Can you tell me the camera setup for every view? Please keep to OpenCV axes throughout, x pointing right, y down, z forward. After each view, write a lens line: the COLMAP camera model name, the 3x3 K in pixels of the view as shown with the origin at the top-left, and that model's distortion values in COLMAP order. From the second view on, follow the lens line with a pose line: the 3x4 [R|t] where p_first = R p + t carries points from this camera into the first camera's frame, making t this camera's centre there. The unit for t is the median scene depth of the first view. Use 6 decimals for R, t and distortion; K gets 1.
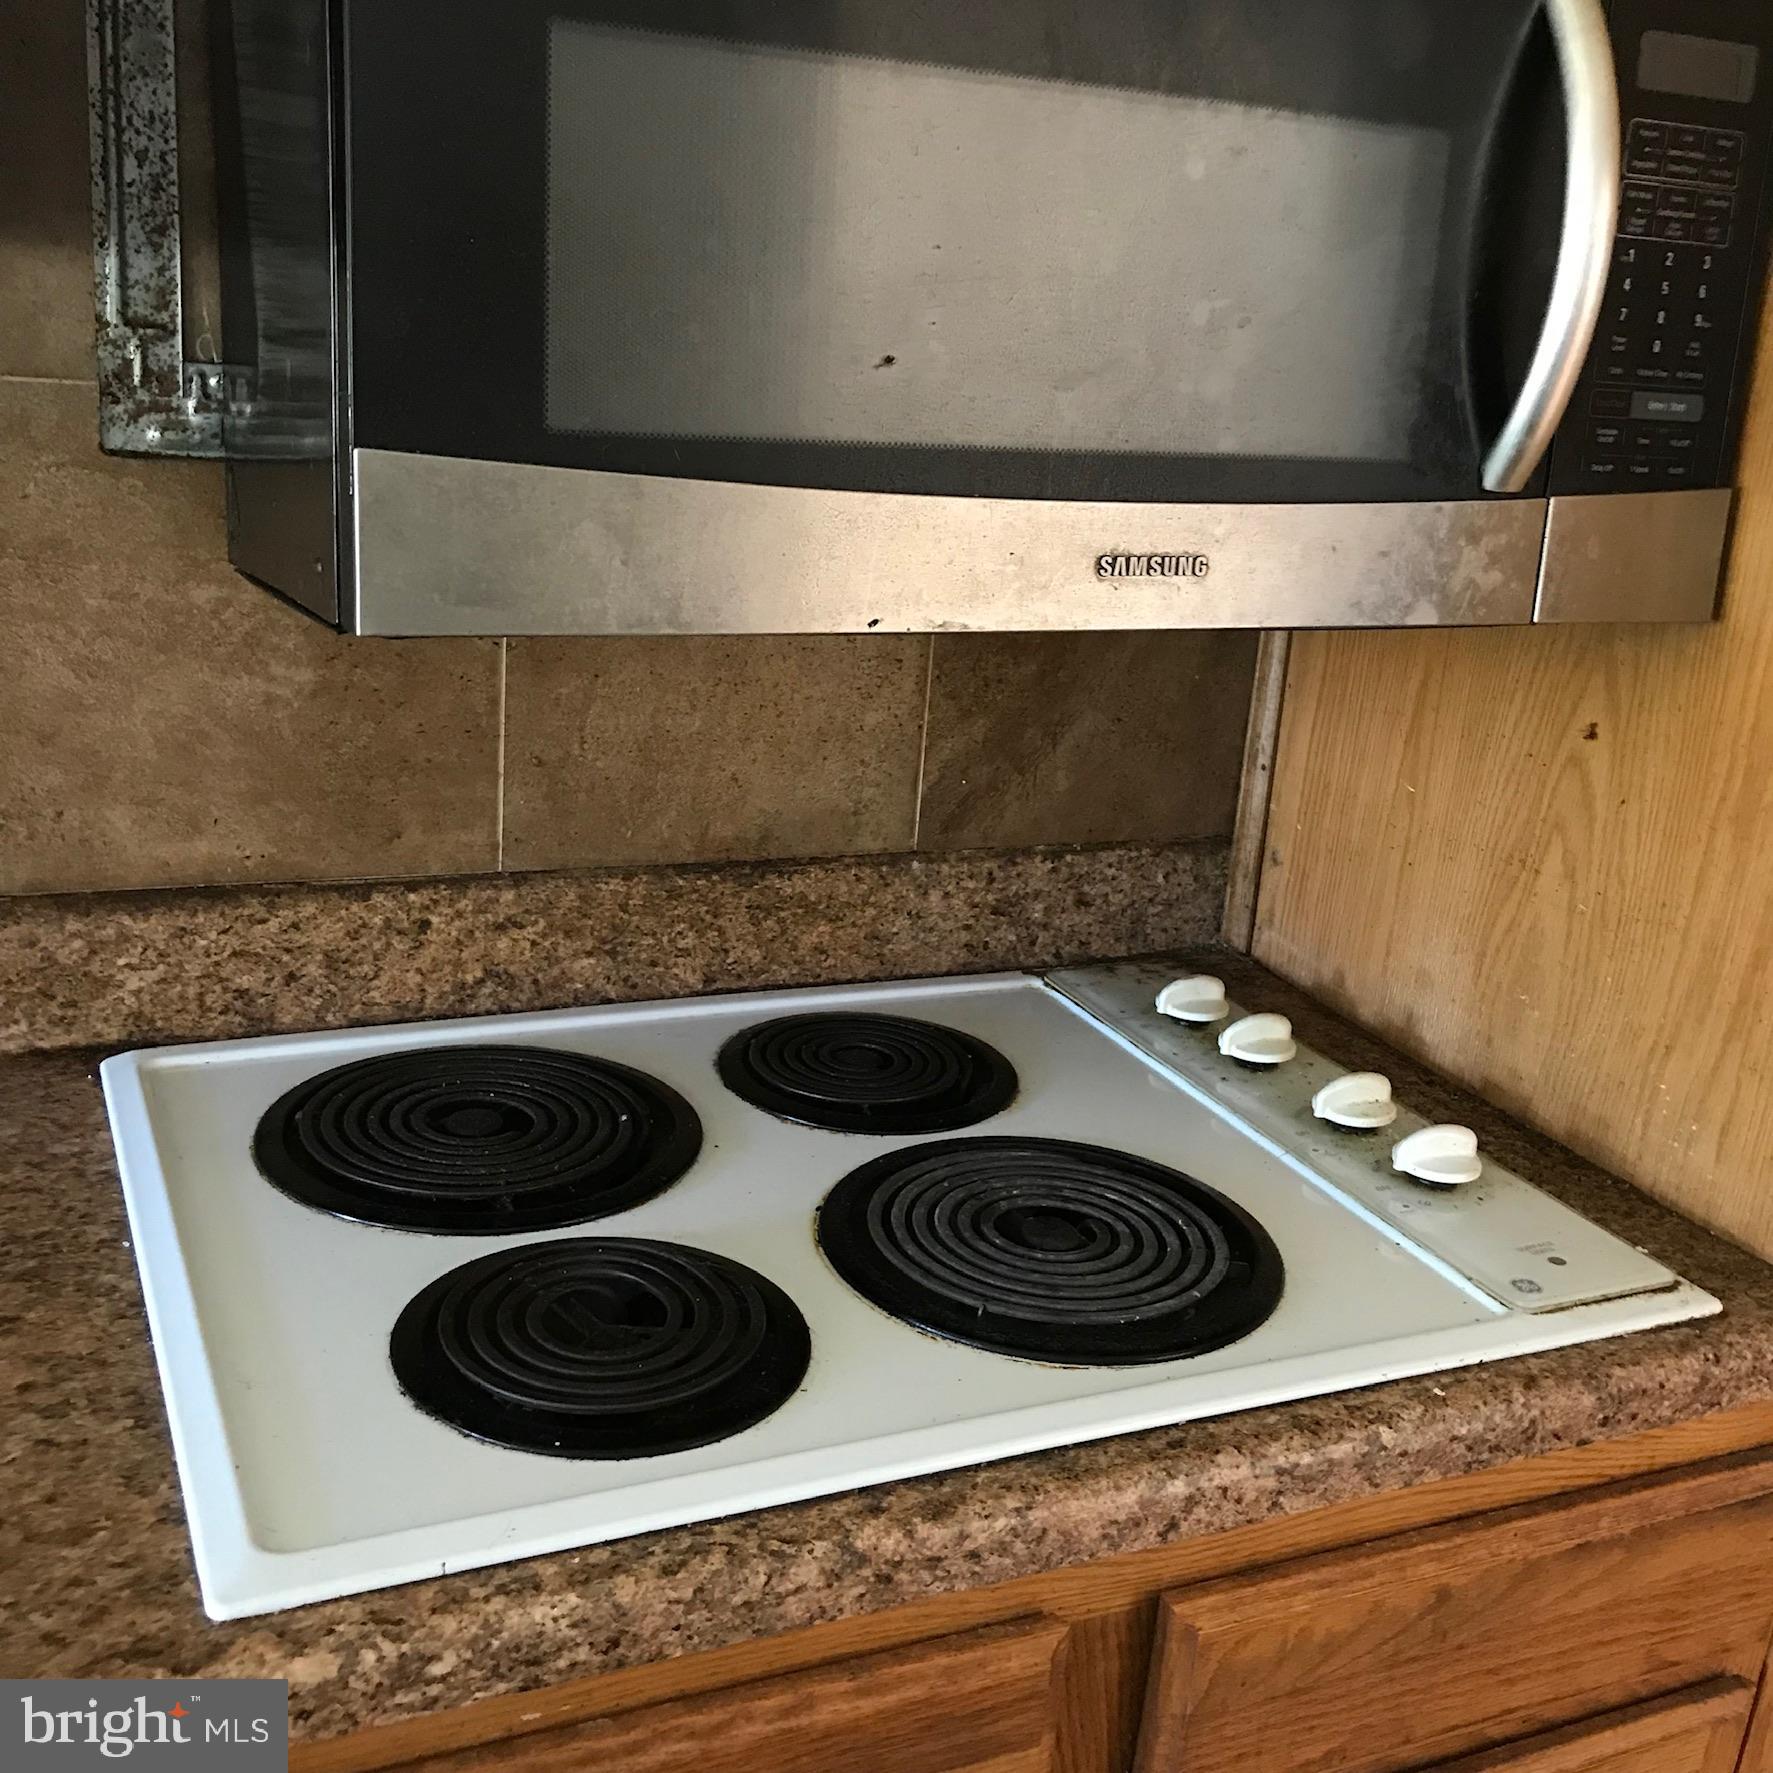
lens RADIAL K [[1942.6, 0, 898.8], [0, 1942.6, 890.5], [0, 0, 1]] dist [0.016483, 0.000000]
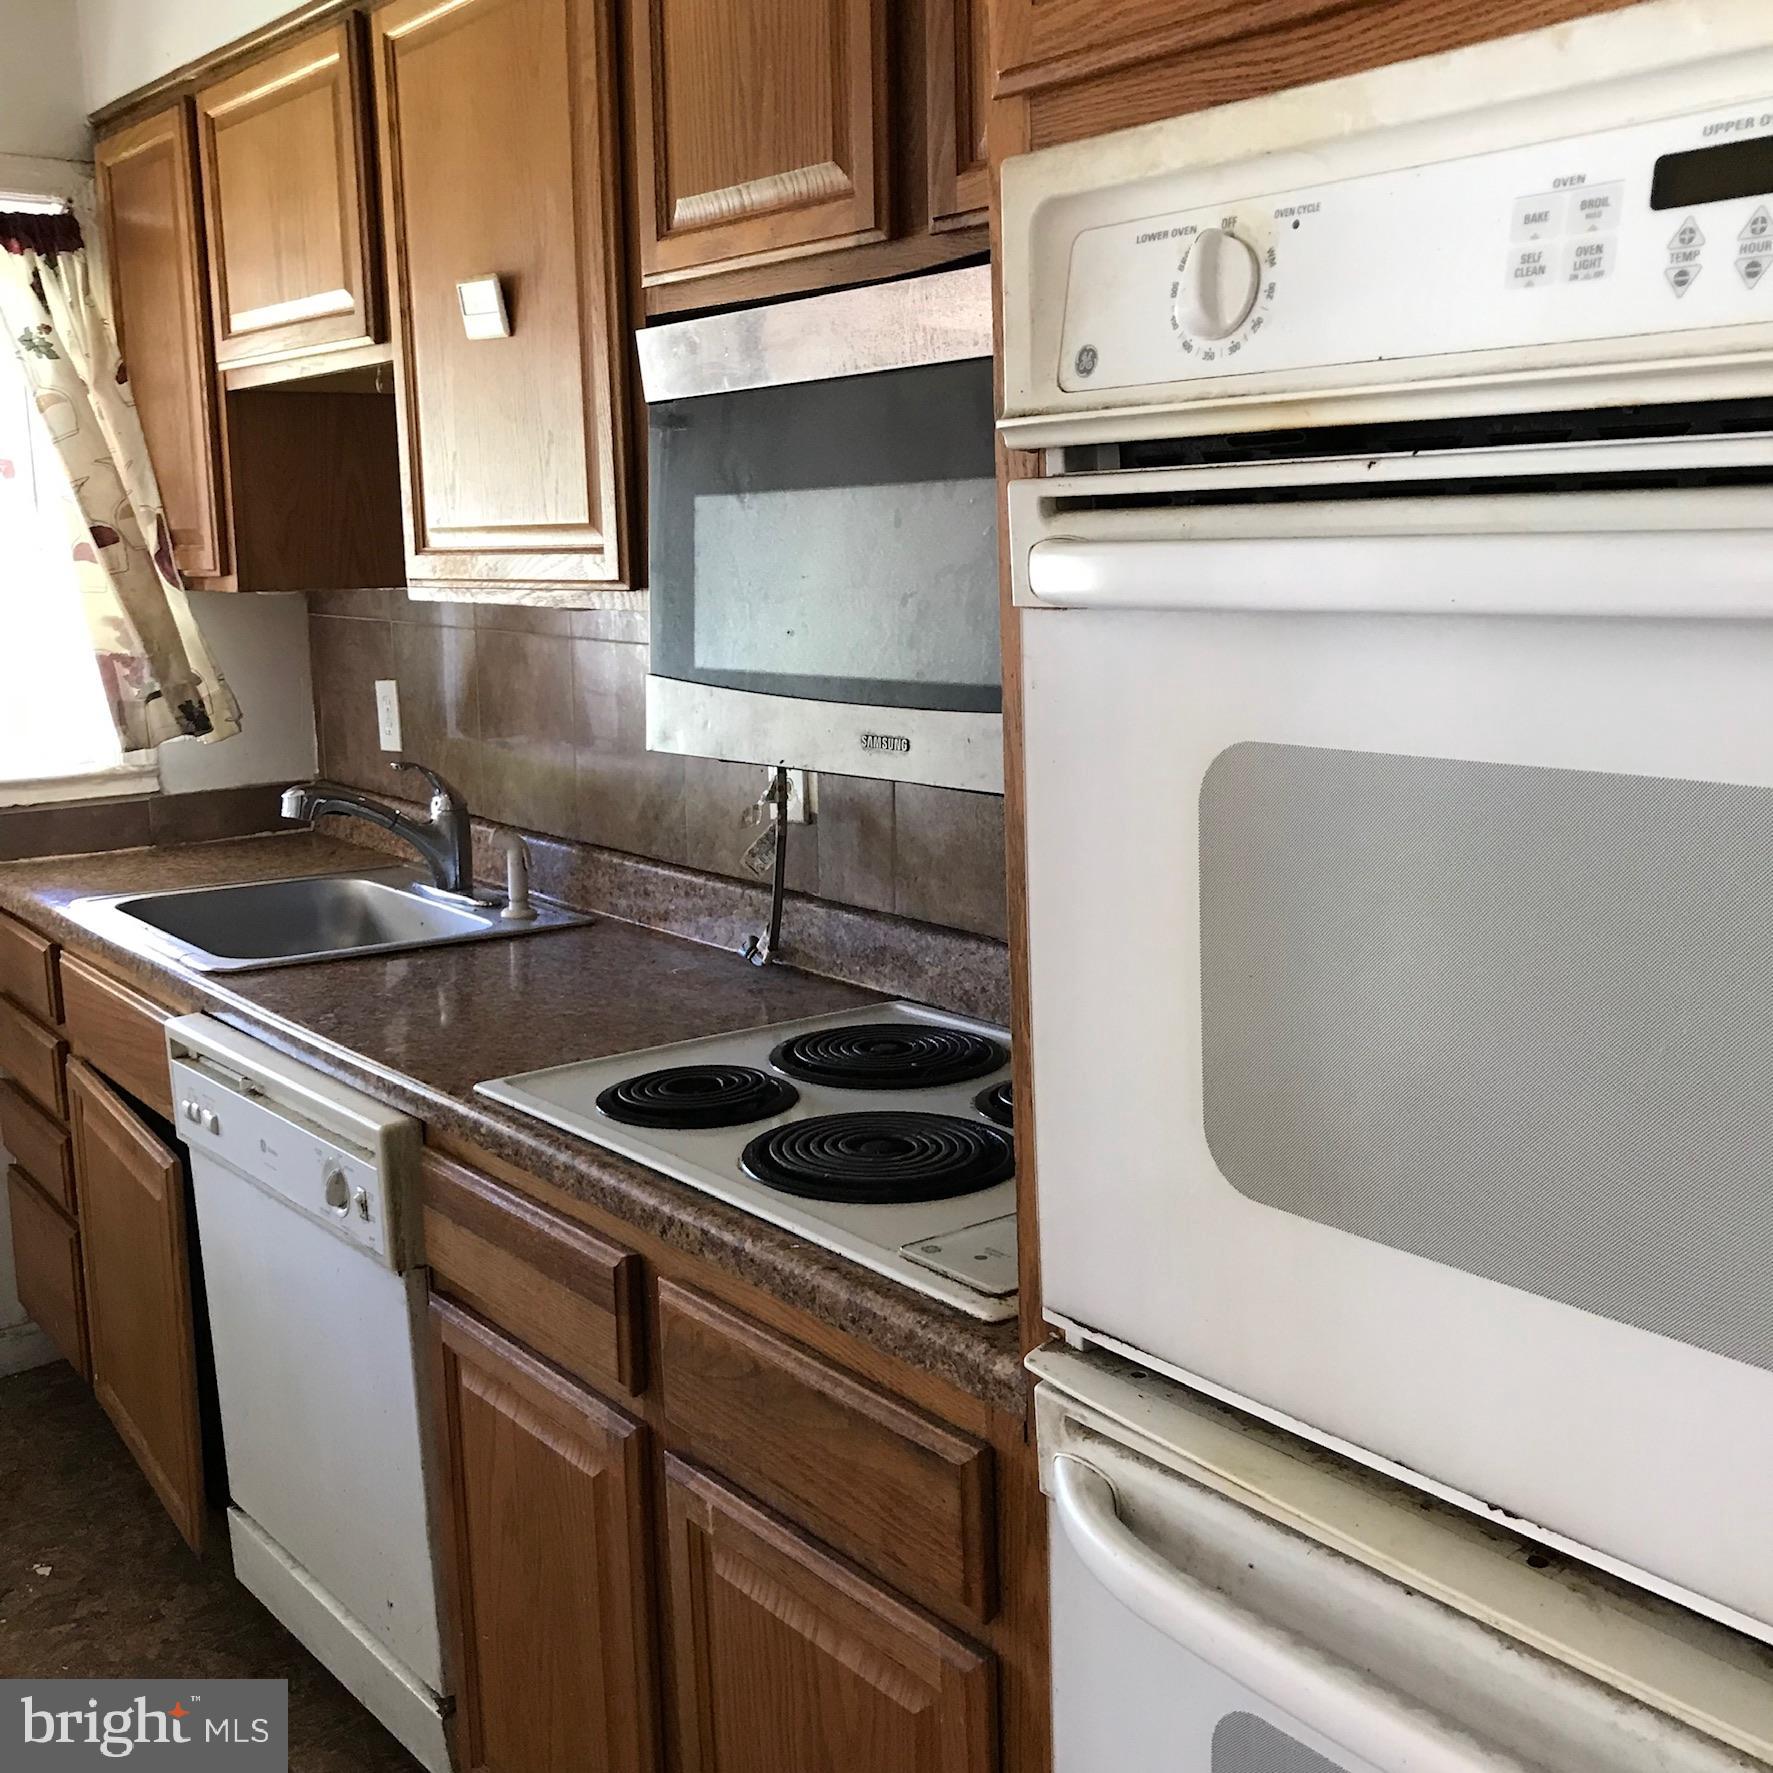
lens RADIAL K [[1942.6, 0, 958.6], [0, 1942.6, 840.1], [0, 0, 1]] dist [0.016483, 0.000000]
pose [[0.259263, 0.060540, -0.963907, 1.655198], [-0.266440, 0.963787, -0.011132, -0.073165], [0.928328, 0.259709, 0.266005, 0.559058]]
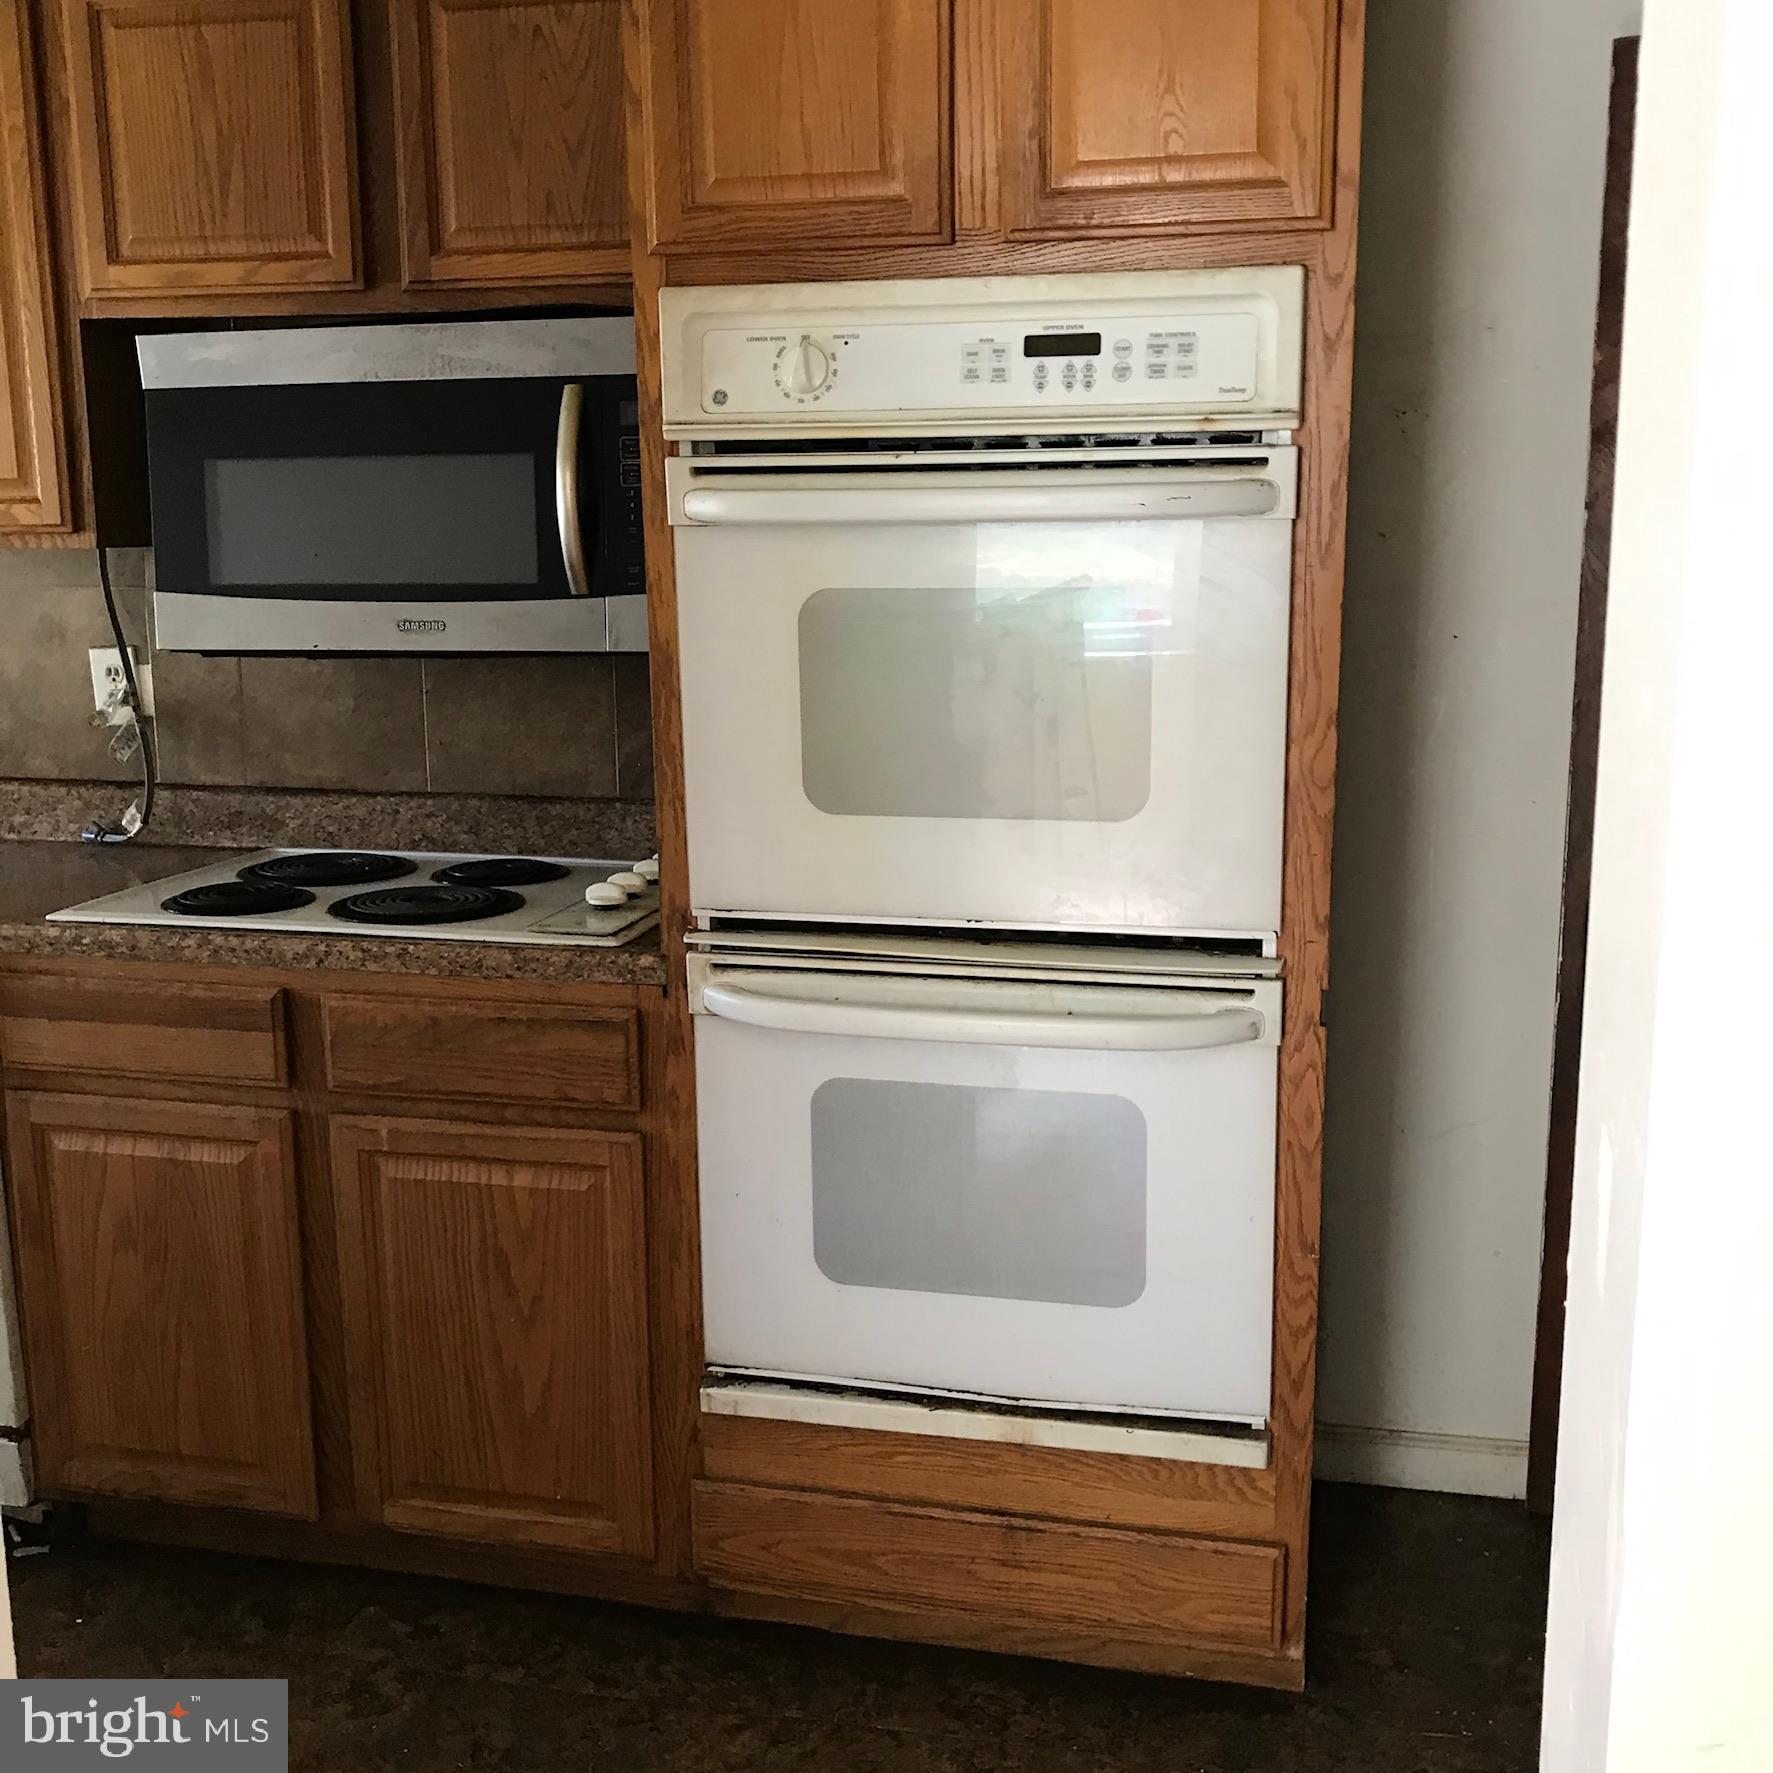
lens RADIAL K [[1942.6, 0, 937.2], [0, 1942.6, 858.6], [0, 0, 1]] dist [0.016483, 0.000000]
pose [[0.795340, 0.018554, -0.605880, 2.079531], [-0.117939, 0.985167, -0.124649, 0.353741], [0.594580, 0.170595, 0.785730, -0.553810]]
